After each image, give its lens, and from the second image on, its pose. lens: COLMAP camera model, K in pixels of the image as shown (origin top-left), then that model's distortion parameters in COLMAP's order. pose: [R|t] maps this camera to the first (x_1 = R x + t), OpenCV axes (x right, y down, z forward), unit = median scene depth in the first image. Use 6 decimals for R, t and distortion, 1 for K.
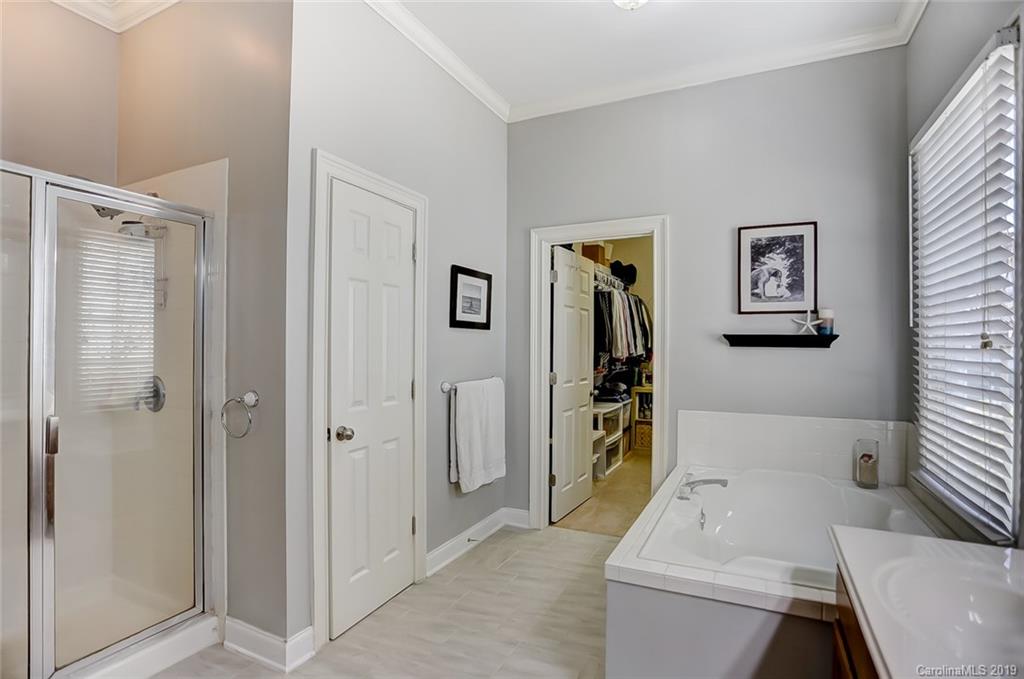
lens RADIAL K [[508.5, 0, 516.8], [0, 508.5, 343.0], [0, 0, 1]] dist [-0.049338, 0.013332]
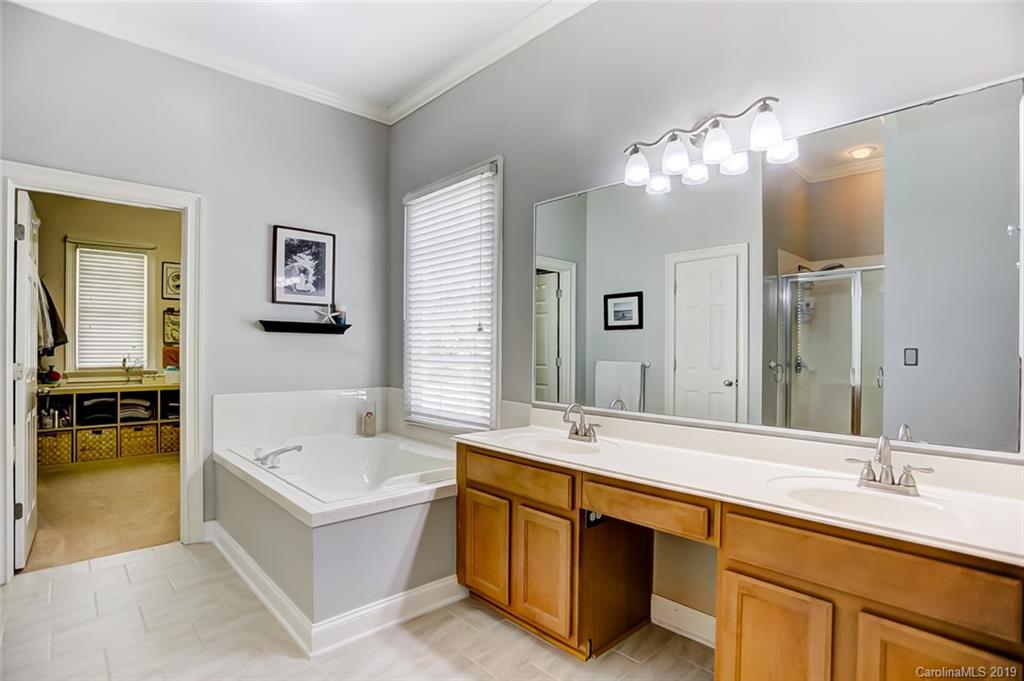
lens RADIAL K [[508.5, 0, 521.1], [0, 508.5, 343.3], [0, 0, 1]] dist [-0.049338, 0.013332]
pose [[0.363585, 0.007784, 0.931528, -0.406580], [-0.007904, 0.999955, -0.005270, 0.034290], [-0.931527, -0.005446, 0.363630, 0.092959]]
